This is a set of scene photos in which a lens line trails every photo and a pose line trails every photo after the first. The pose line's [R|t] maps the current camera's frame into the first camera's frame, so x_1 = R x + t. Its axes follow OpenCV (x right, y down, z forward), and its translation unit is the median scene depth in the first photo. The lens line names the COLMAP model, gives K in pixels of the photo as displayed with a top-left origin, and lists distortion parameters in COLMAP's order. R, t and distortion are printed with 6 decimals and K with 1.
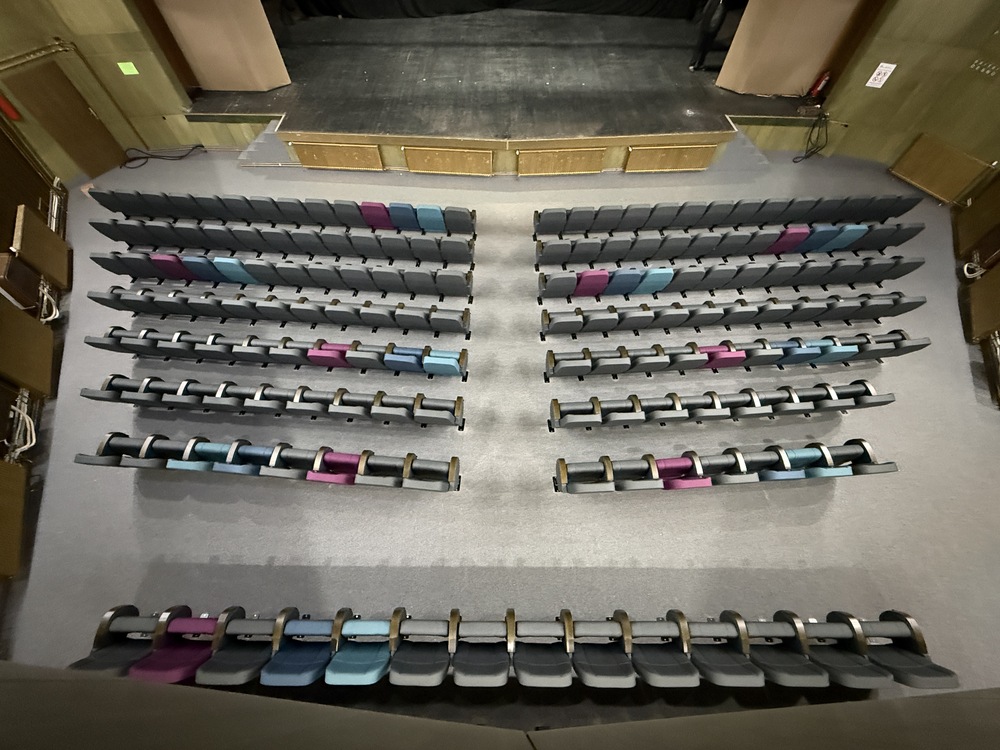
lens RADIAL K [[402.9, 0, 500.0], [0, 402.9, 375.0], [0, 0, 1]] dist [-0.000924, -0.000346]
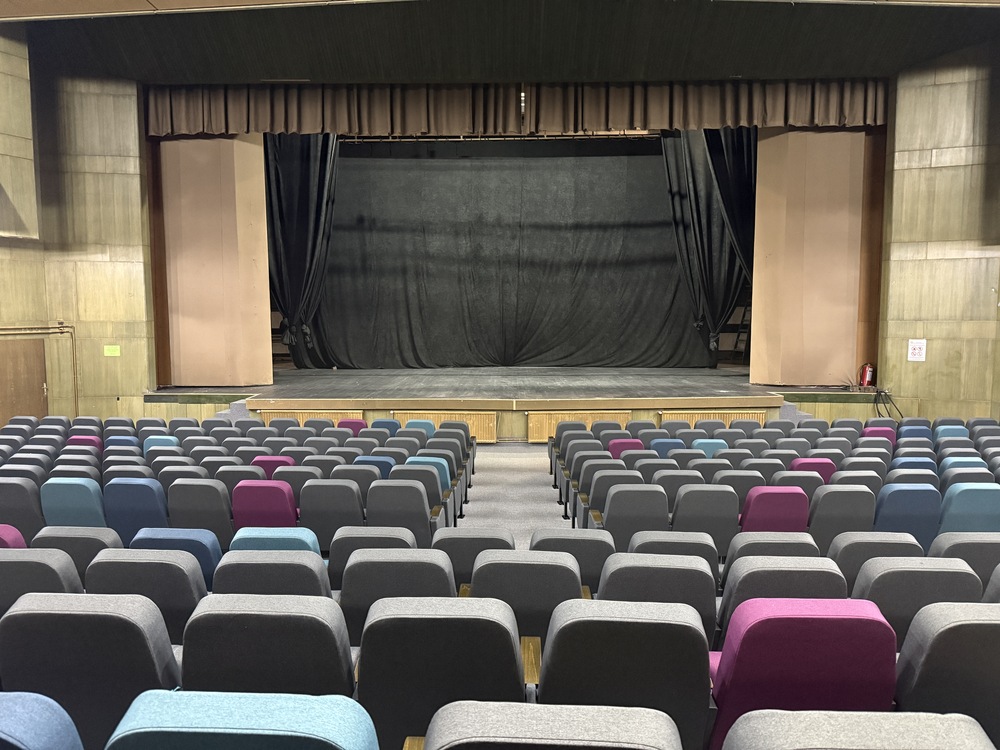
lens RADIAL K [[694.9, 0, 493.8], [0, 694.9, 357.5], [0, 0, 1]] dist [0.140578, -0.221116]
pose [[0.999856, 0.002567, -0.016801, -0.001603], [-0.015079, 0.590166, -0.807141, 0.560035], [0.007843, 0.807278, 0.590119, 0.036359]]
